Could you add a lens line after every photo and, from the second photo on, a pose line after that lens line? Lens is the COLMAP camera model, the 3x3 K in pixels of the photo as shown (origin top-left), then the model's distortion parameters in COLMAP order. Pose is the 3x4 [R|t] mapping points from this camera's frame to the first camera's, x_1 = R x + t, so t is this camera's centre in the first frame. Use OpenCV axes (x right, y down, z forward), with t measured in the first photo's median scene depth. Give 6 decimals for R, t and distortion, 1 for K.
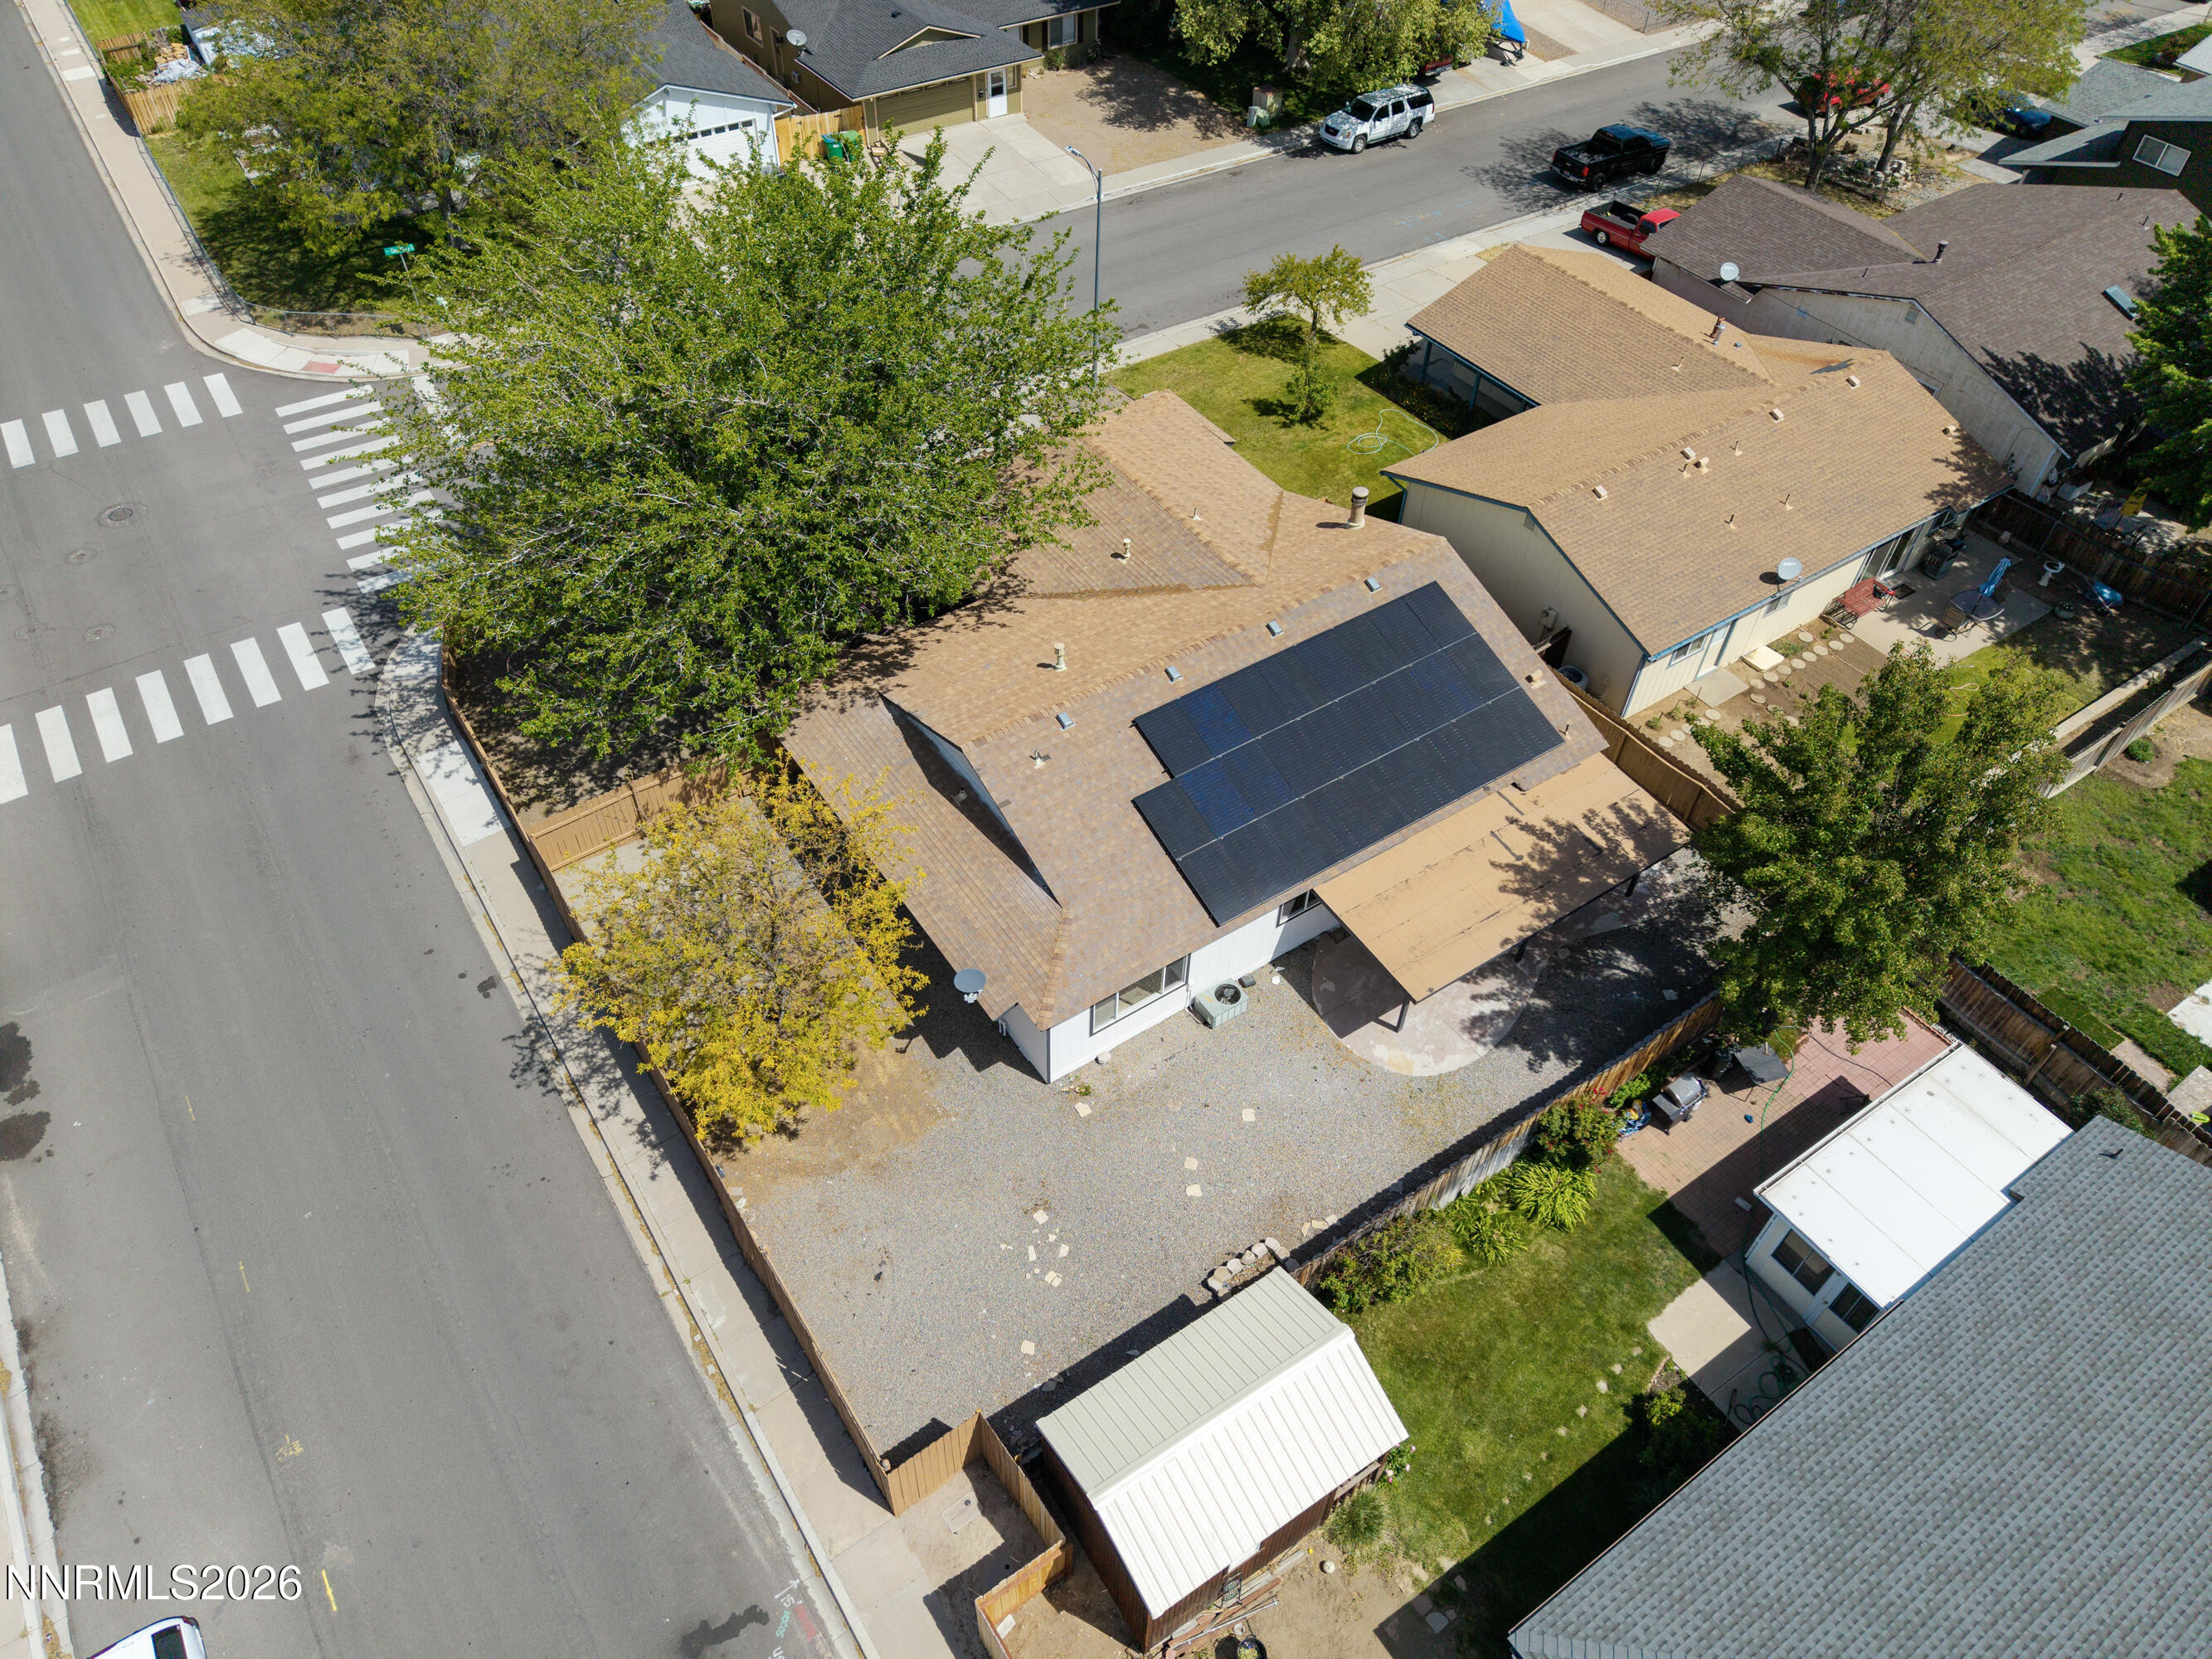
lens RADIAL K [[1483.0, 0, 1107.5], [0, 1483.0, 827.4], [0, 0, 1]] dist [0.021079, -0.016600]
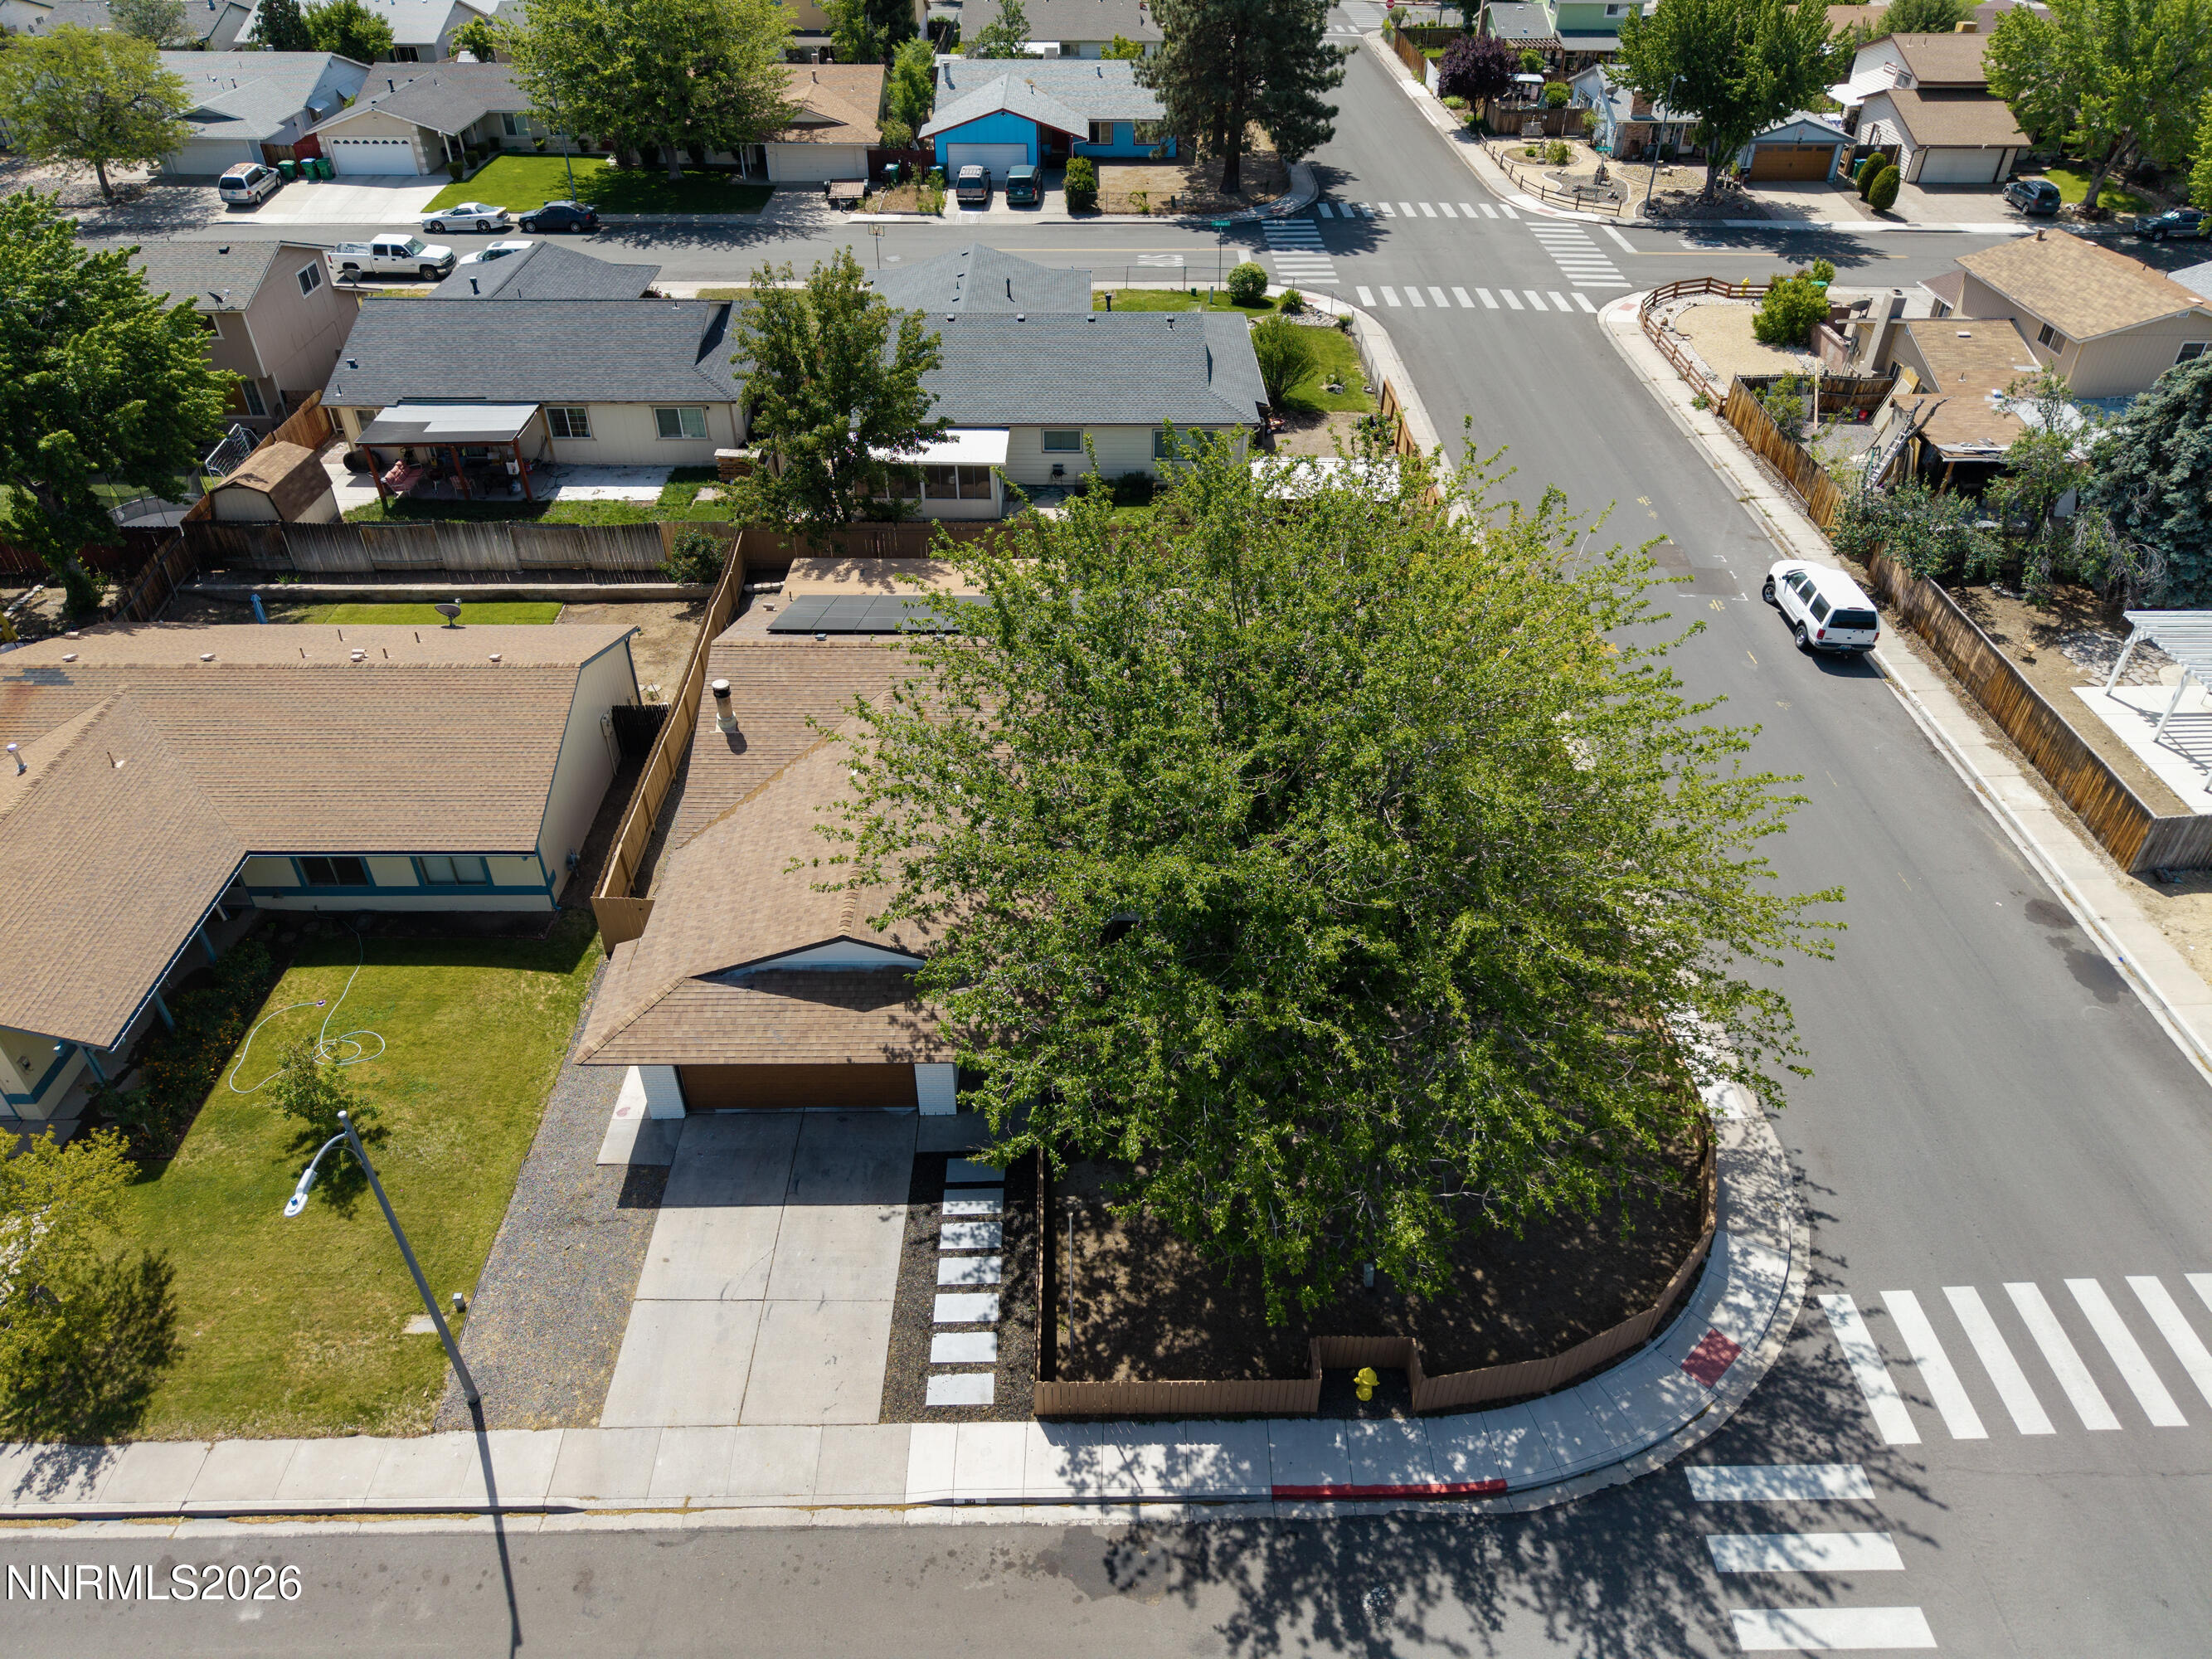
lens RADIAL K [[1483.4, 0, 1107.6], [0, 1483.4, 825.7], [0, 0, 1]] dist [0.020199, -0.017702]
pose [[-0.835991, -0.355122, 0.418339, -0.422954], [0.381179, 0.172596, 0.908247, -0.898733], [-0.394742, 0.918749, -0.008924, 0.926139]]
